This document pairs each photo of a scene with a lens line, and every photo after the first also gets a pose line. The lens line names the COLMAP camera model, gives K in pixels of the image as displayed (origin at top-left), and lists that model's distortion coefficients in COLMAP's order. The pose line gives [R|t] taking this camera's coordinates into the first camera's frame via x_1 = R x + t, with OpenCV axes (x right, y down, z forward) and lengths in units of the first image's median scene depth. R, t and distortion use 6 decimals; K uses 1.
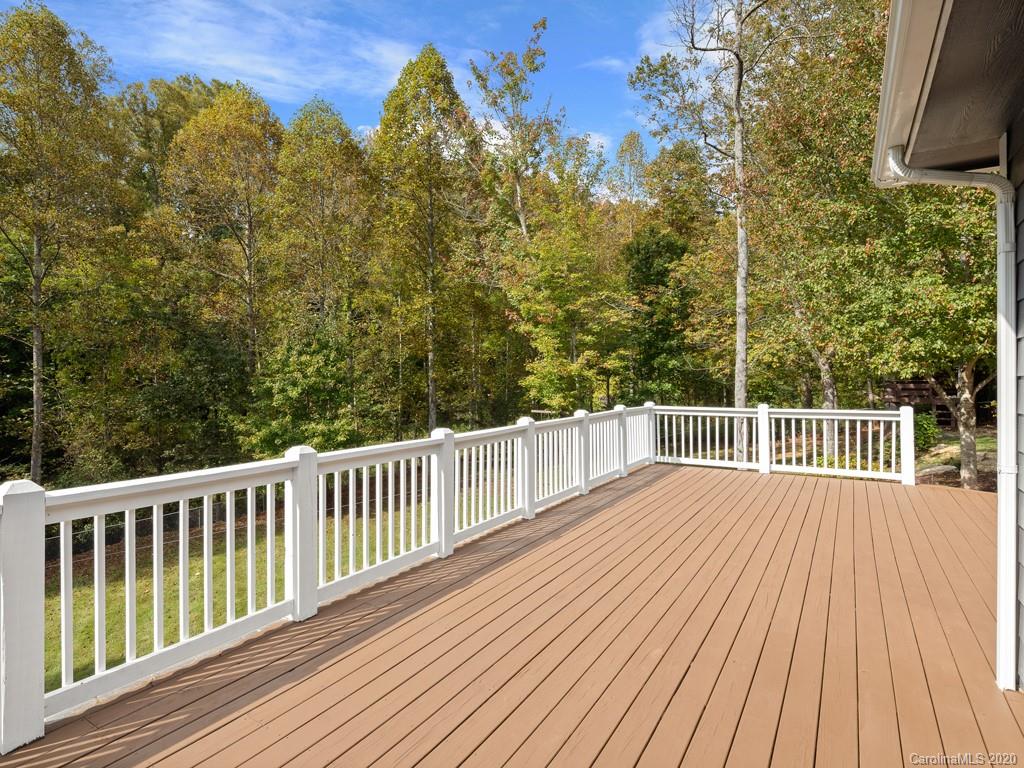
lens RADIAL K [[554.8, 0, 515.7], [0, 554.8, 385.3], [0, 0, 1]] dist [0.002464, -0.000311]
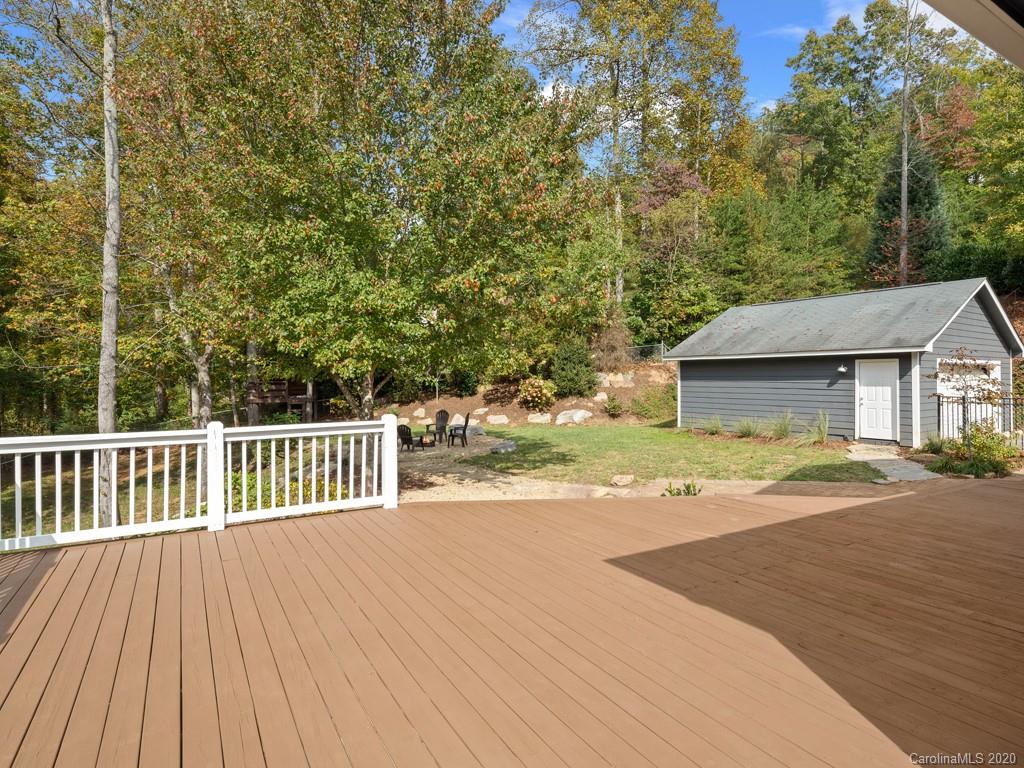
lens RADIAL K [[560.9, 0, 510.0], [0, 560.9, 370.1], [0, 0, 1]] dist [-0.003323, -0.000462]
pose [[0.496572, 0.012597, 0.867904, 0.026453], [0.013624, 0.999658, -0.022304, -0.002541], [-0.867889, 0.022900, 0.496230, 0.179480]]
